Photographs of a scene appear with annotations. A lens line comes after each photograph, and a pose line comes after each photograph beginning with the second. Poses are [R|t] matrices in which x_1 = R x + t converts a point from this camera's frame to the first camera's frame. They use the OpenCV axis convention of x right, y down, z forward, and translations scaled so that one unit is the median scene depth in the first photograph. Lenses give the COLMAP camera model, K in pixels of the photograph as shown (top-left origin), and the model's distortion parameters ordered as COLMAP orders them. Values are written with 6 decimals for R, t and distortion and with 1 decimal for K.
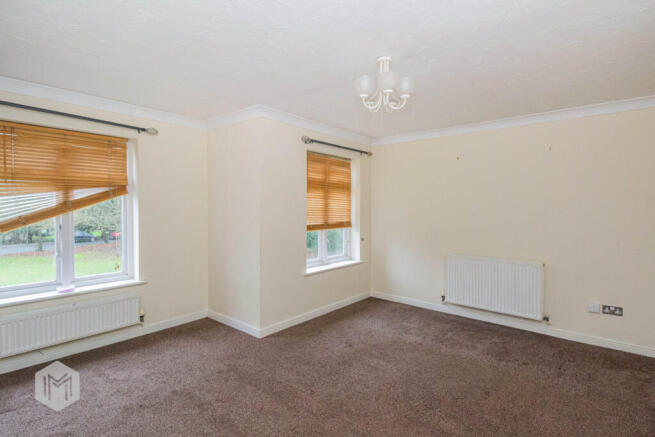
lens RADIAL K [[330.7, 0, 324.0], [0, 330.7, 218.0], [0, 0, 1]] dist [0.011872, -0.004198]
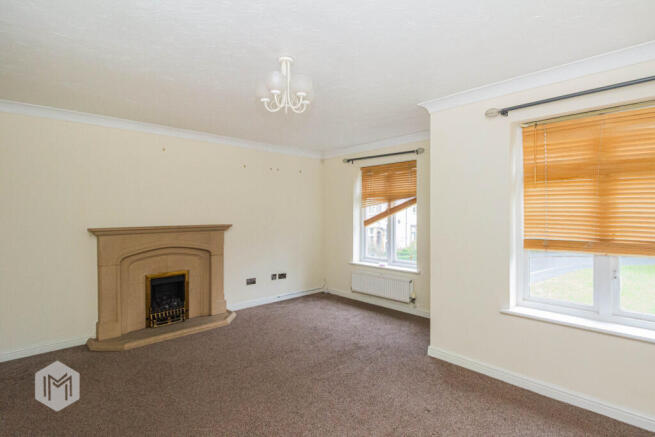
lens RADIAL K [[330.7, 0, 323.3], [0, 330.7, 216.0], [0, 0, 1]] dist [0.011872, -0.004198]
pose [[-0.120047, 0.005425, -0.992753, 0.699311], [-0.029201, 0.999533, 0.008993, -0.018737], [0.992339, 0.030069, -0.119833, 0.755461]]
